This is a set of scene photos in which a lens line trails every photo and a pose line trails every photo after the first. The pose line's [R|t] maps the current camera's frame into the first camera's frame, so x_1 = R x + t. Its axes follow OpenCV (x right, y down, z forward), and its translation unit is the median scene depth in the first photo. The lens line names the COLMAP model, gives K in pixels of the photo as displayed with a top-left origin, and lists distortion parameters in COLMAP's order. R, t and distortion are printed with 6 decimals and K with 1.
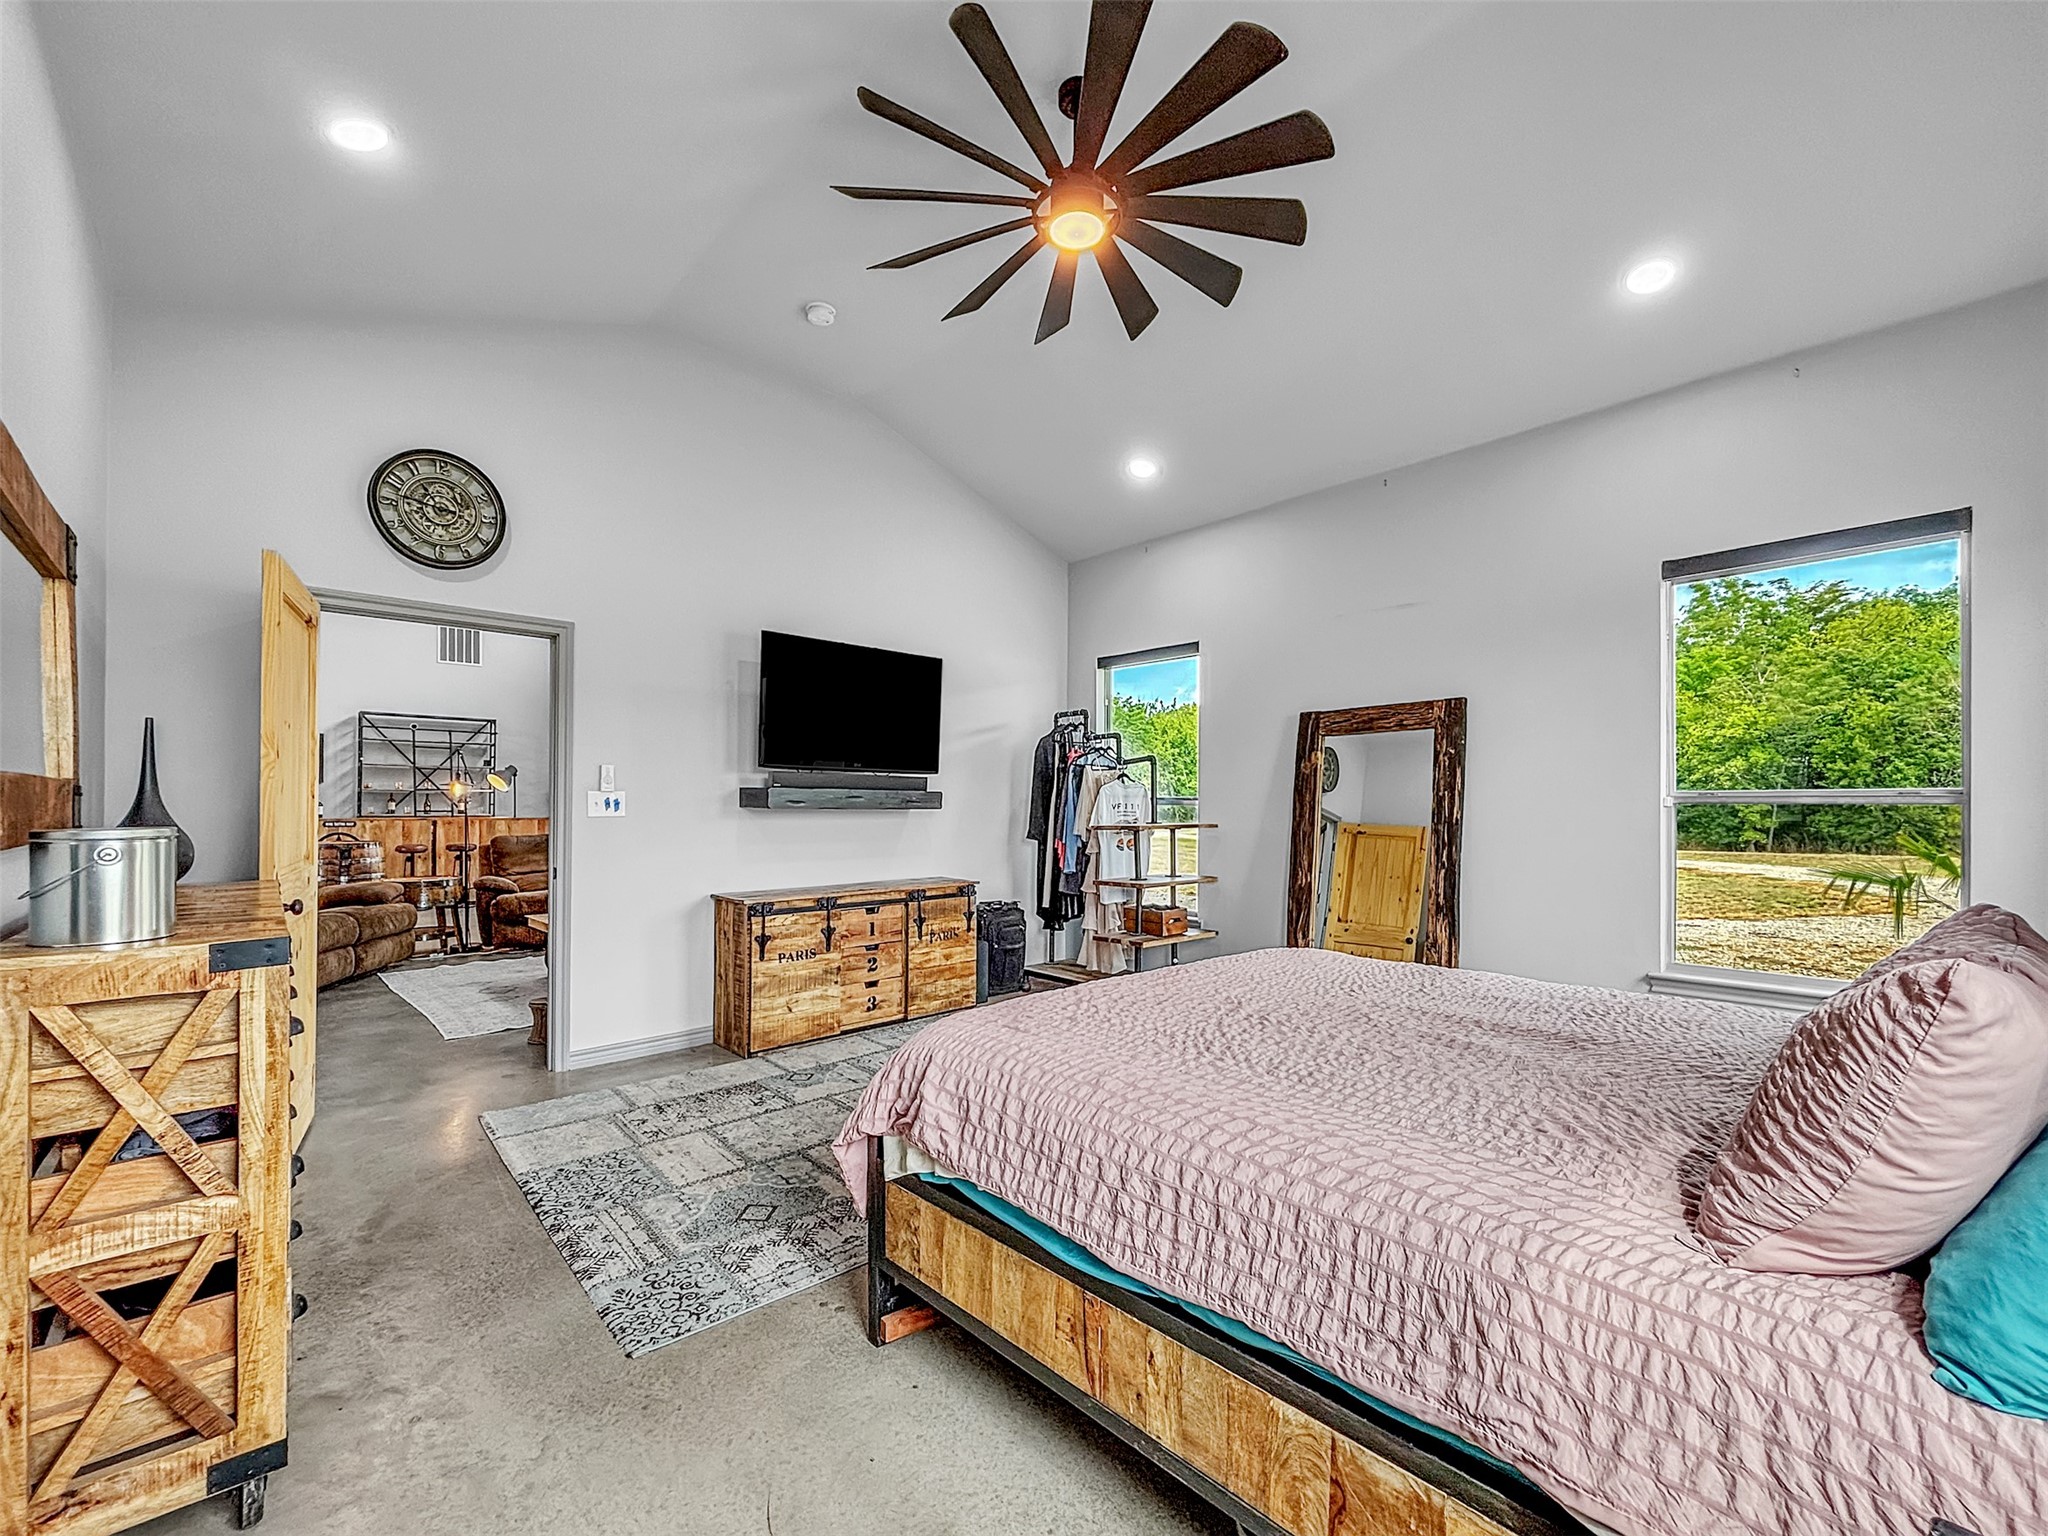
lens RADIAL K [[861.6, 0, 1016.7], [0, 861.6, 771.1], [0, 0, 1]] dist [0.016283, 0.000500]
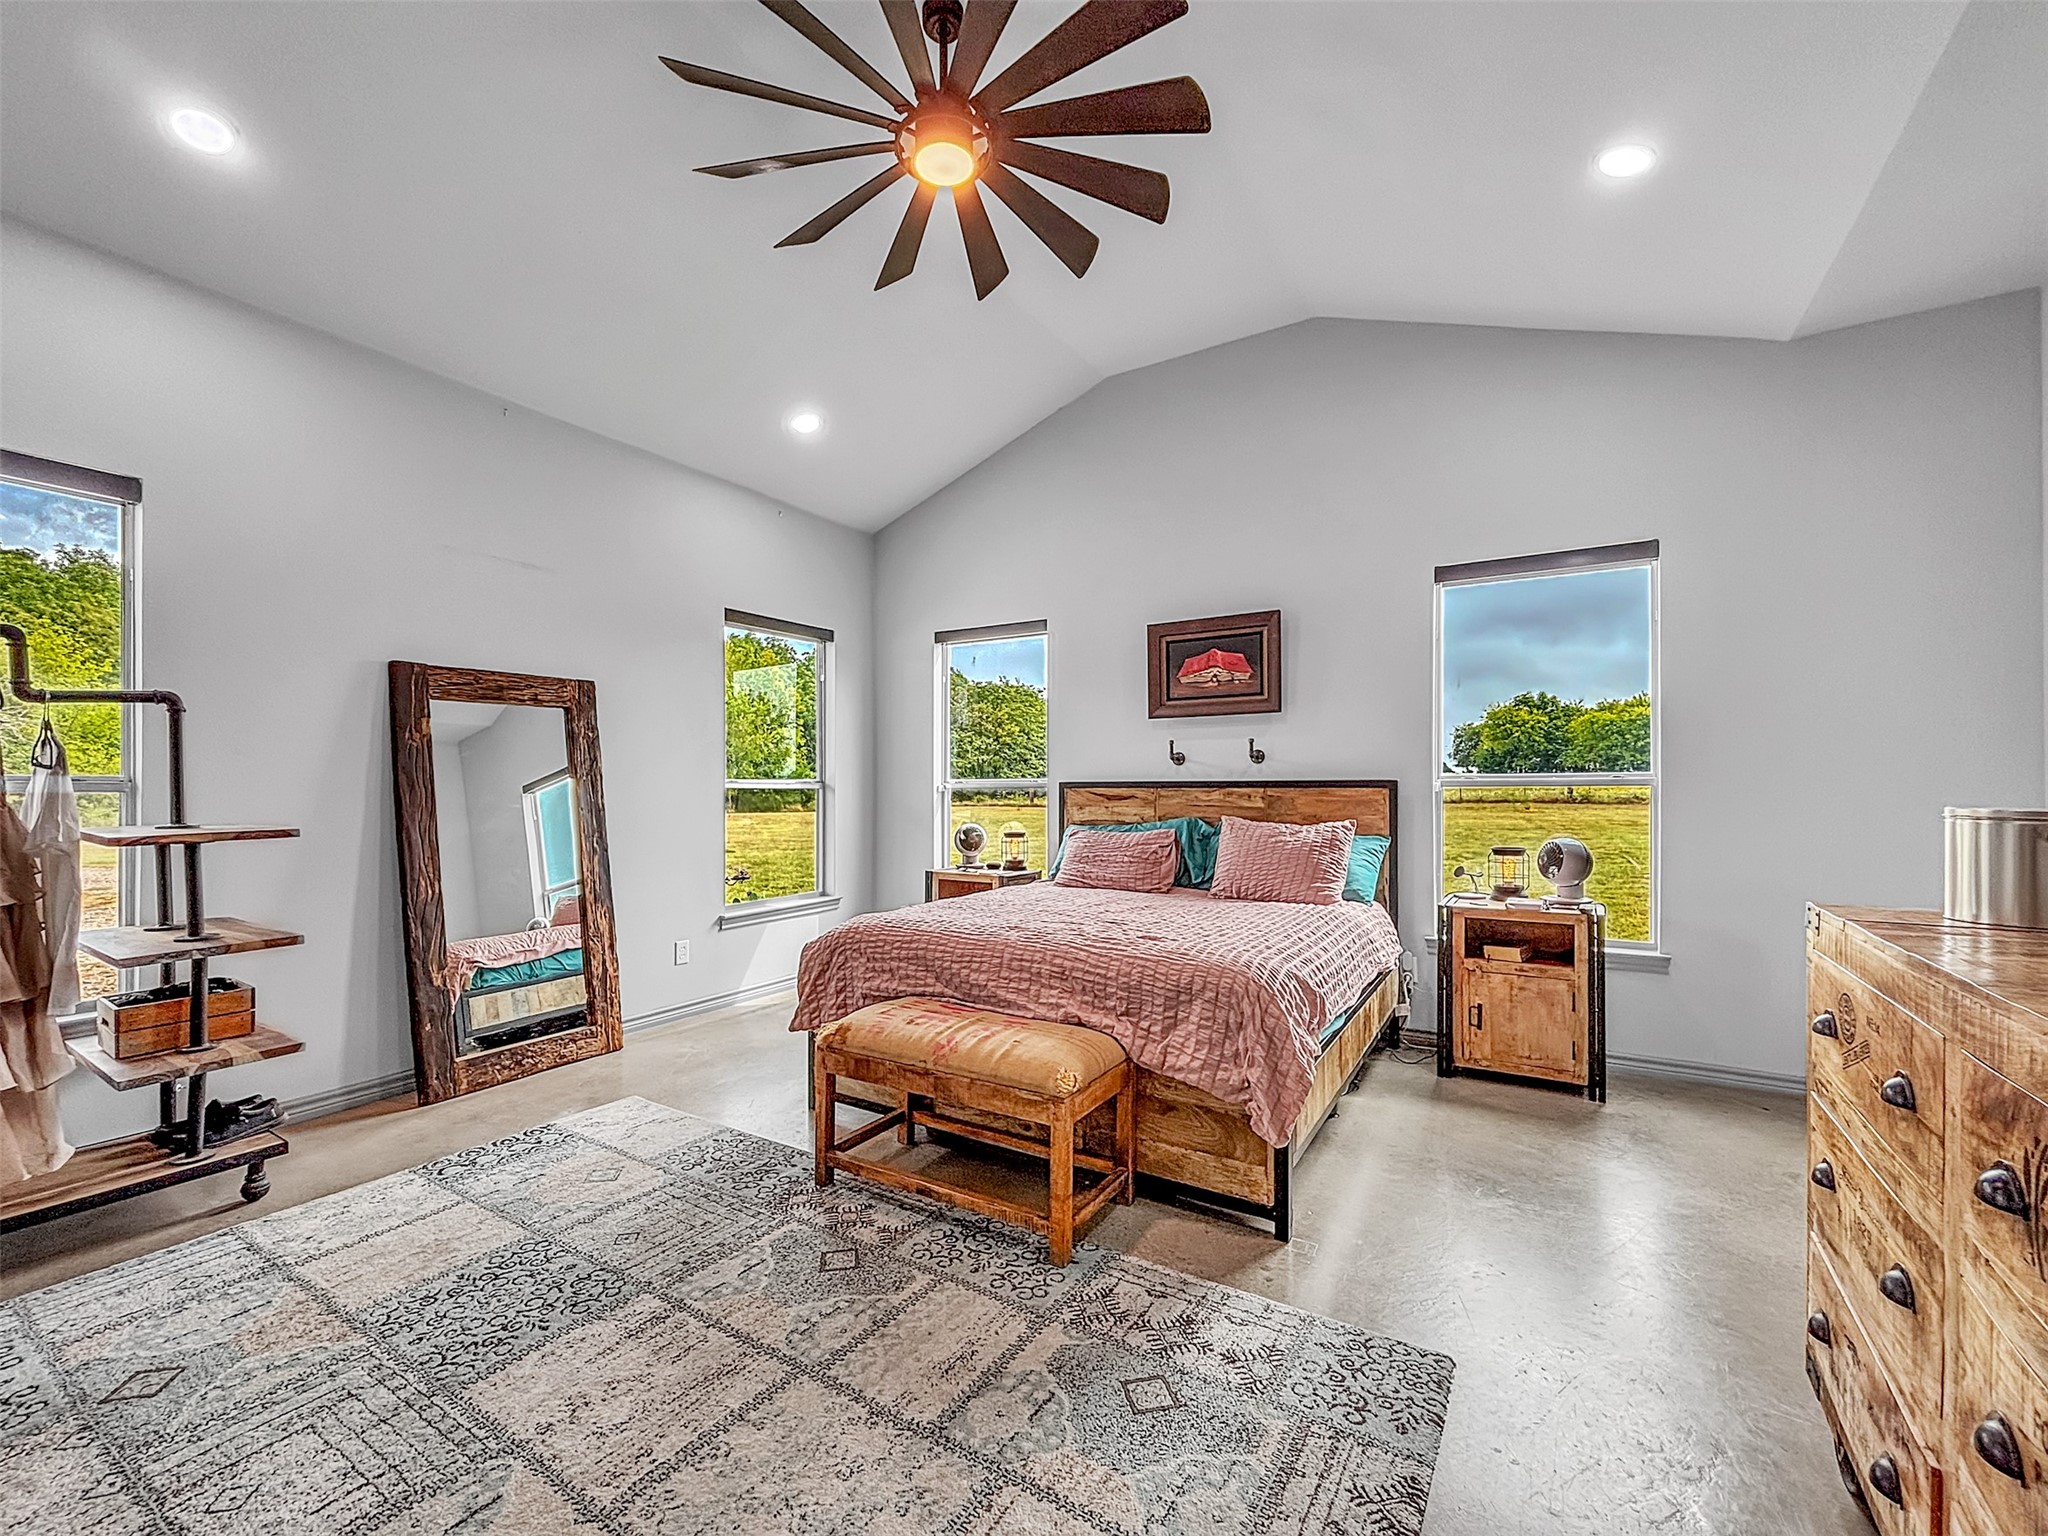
lens RADIAL K [[861.6, 0, 1016.7], [0, 861.6, 771.1], [0, 0, 1]] dist [0.016283, 0.000500]
pose [[-0.273856, 0.019005, 0.961583, -0.665580], [-0.033089, 0.999027, -0.029169, 0.036290], [-0.961201, -0.039806, -0.272961, 0.934410]]
